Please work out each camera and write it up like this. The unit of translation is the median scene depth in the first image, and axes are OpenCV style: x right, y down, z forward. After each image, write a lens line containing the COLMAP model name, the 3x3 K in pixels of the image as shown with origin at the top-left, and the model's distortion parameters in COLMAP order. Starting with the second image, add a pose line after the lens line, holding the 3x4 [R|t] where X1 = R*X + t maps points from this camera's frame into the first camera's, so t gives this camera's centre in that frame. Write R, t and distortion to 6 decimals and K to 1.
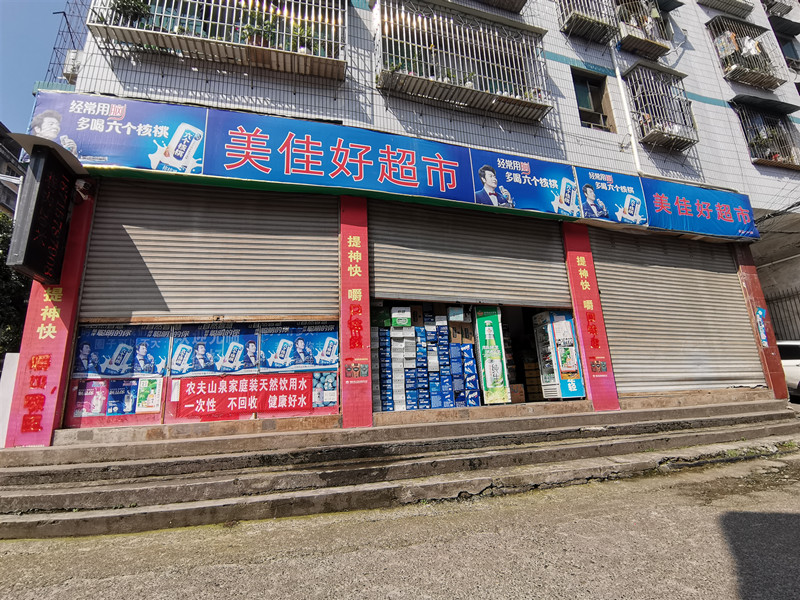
lens RADIAL K [[386.8, 0, 394.5], [0, 386.8, 303.7], [0, 0, 1]] dist [0.023257, -0.026332]
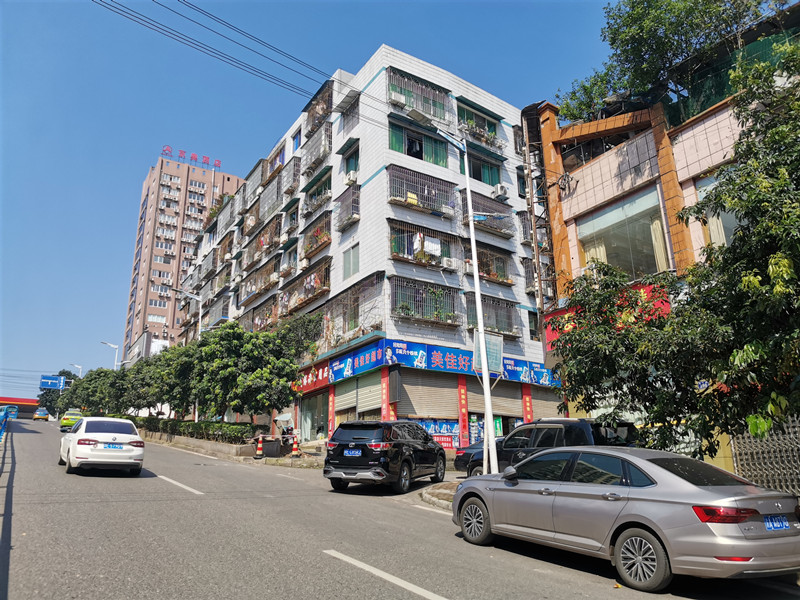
lens RADIAL K [[596.0, 0, 400.0], [0, 596.0, 300.0], [0, 0, 1]] dist [0.098146, -0.106870]
pose [[0.940063, 0.129920, 0.315282, -2.291048], [-0.105767, 0.990068, -0.092621, -0.416523], [-0.324184, 0.053723, 0.944467, -3.493887]]
